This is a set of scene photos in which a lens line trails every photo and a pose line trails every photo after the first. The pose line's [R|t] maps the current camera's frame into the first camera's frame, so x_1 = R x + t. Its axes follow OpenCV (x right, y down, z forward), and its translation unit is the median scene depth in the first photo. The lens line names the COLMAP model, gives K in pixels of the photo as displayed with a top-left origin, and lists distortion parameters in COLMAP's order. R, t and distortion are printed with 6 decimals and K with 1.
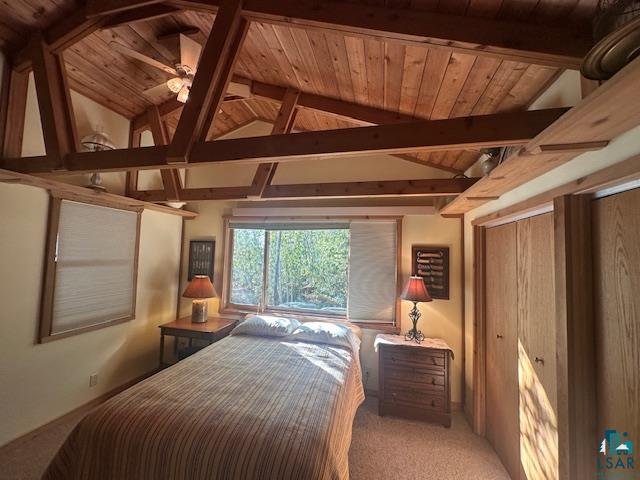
lens RADIAL K [[258.3, 0, 320.0], [0, 258.3, 240.0], [0, 0, 1]] dist [-0.000003, -0.000076]
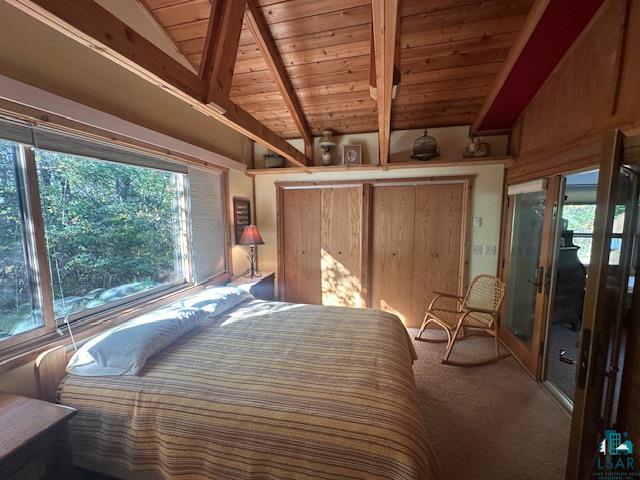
lens RADIAL K [[258.3, 0, 320.0], [0, 258.3, 240.0], [0, 0, 1]] dist [-0.000003, -0.000076]
pose [[-0.008489, -0.125094, 0.992109, -0.889027], [-0.047520, 0.991074, 0.124557, 0.050892], [-0.998834, -0.046087, -0.014358, 0.767212]]
